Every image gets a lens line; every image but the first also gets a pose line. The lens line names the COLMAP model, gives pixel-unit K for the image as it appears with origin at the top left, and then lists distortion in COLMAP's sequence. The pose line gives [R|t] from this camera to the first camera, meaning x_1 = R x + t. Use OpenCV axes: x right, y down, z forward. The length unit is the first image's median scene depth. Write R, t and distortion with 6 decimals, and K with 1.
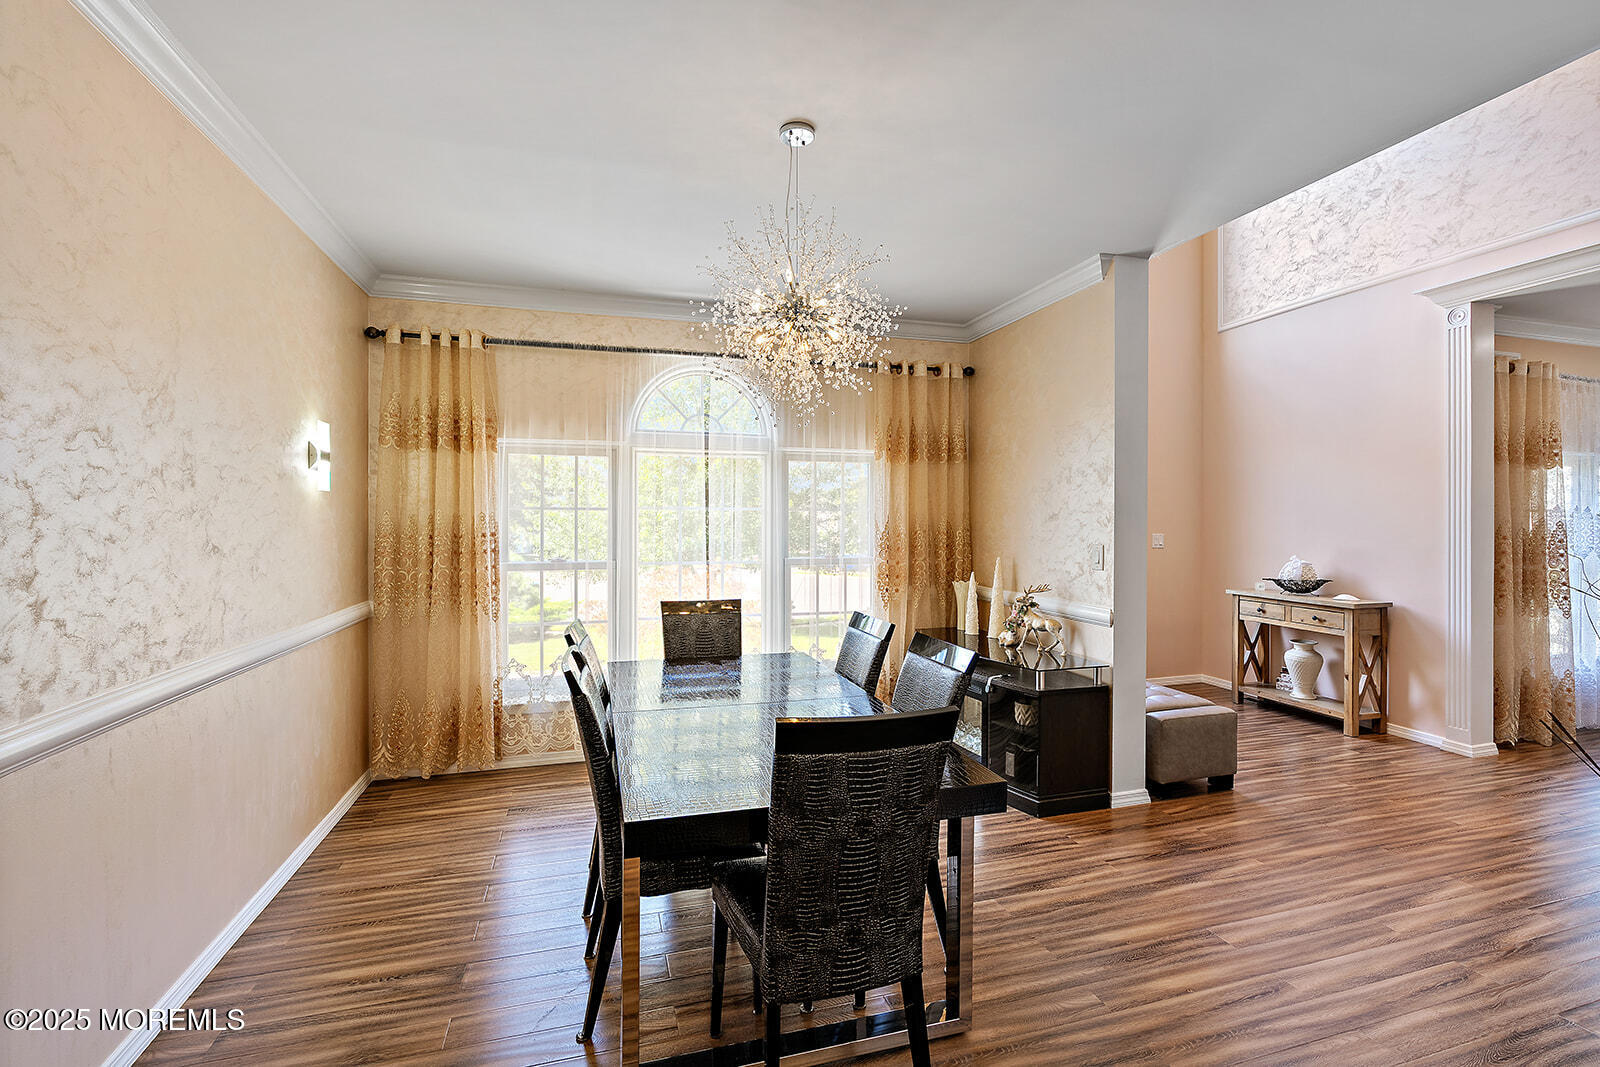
lens RADIAL K [[716.4, 0, 803.5], [0, 716.4, 528.1], [0, 0, 1]] dist [-0.001955, -0.001166]
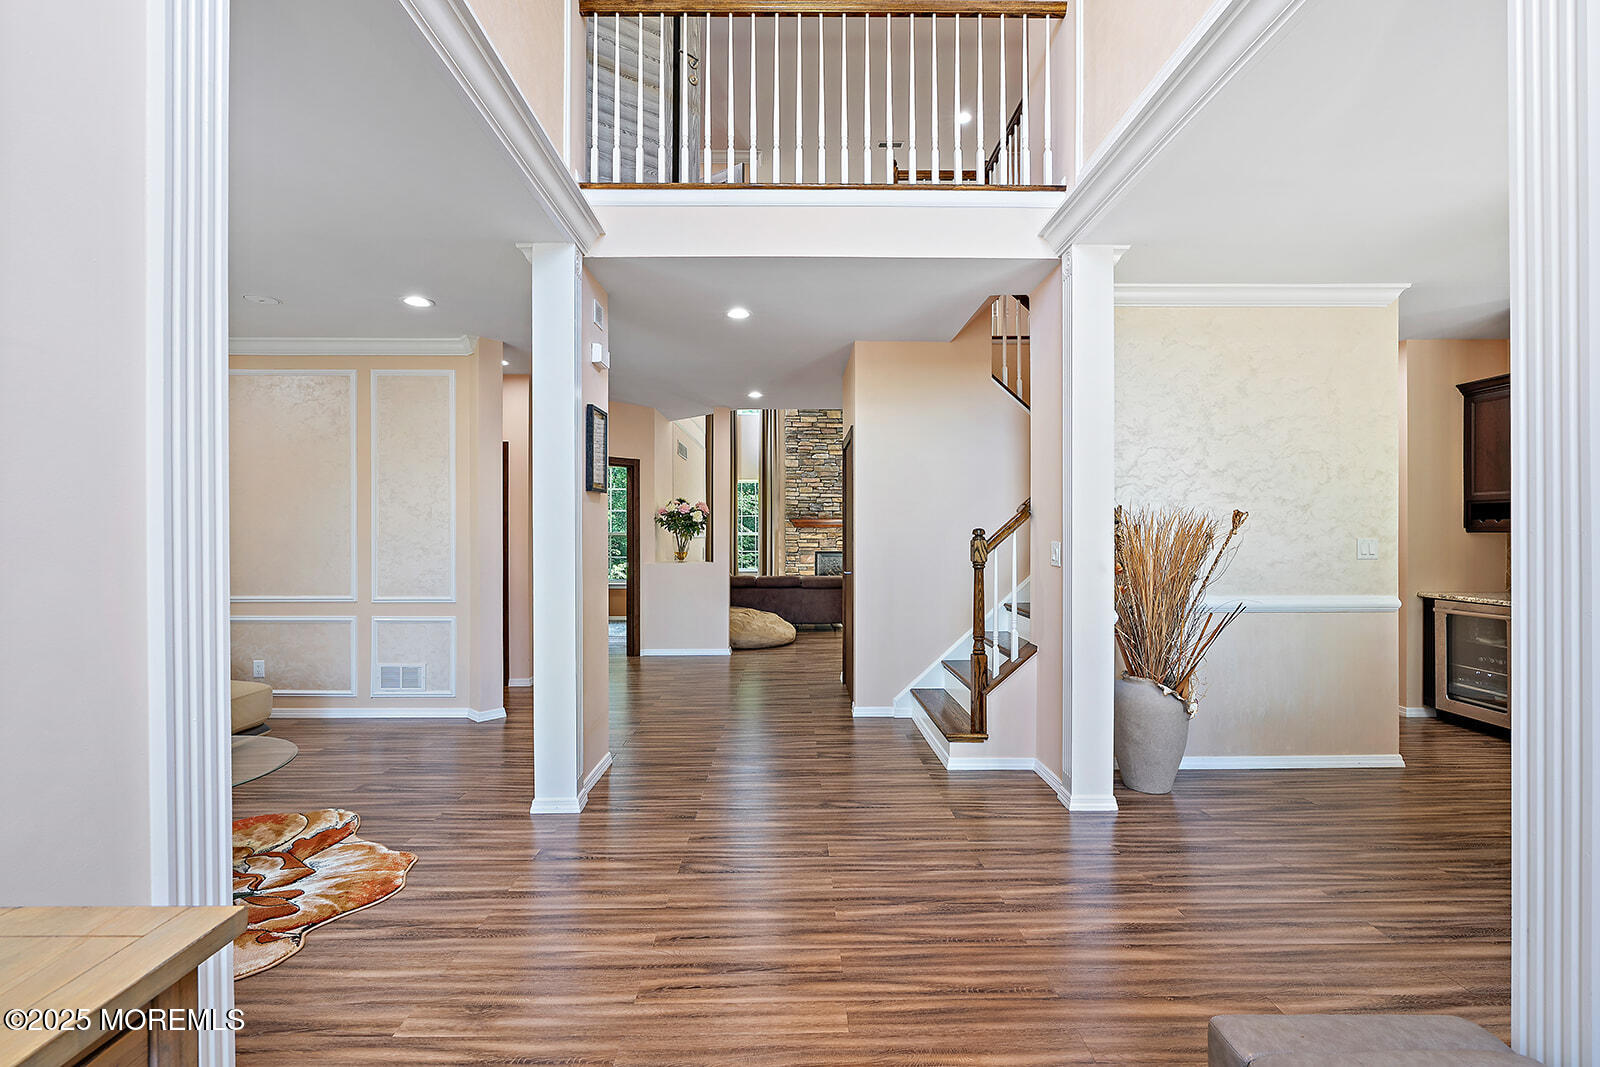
lens RADIAL K [[716.4, 0, 801.5], [0, 716.4, 532.6], [0, 0, 1]] dist [-0.001955, -0.001166]
pose [[-0.963108, -0.001781, 0.269111, 1.059362], [-0.001027, 0.999995, 0.002944, 0.020757], [-0.269114, 0.002559, -0.963105, 2.102265]]
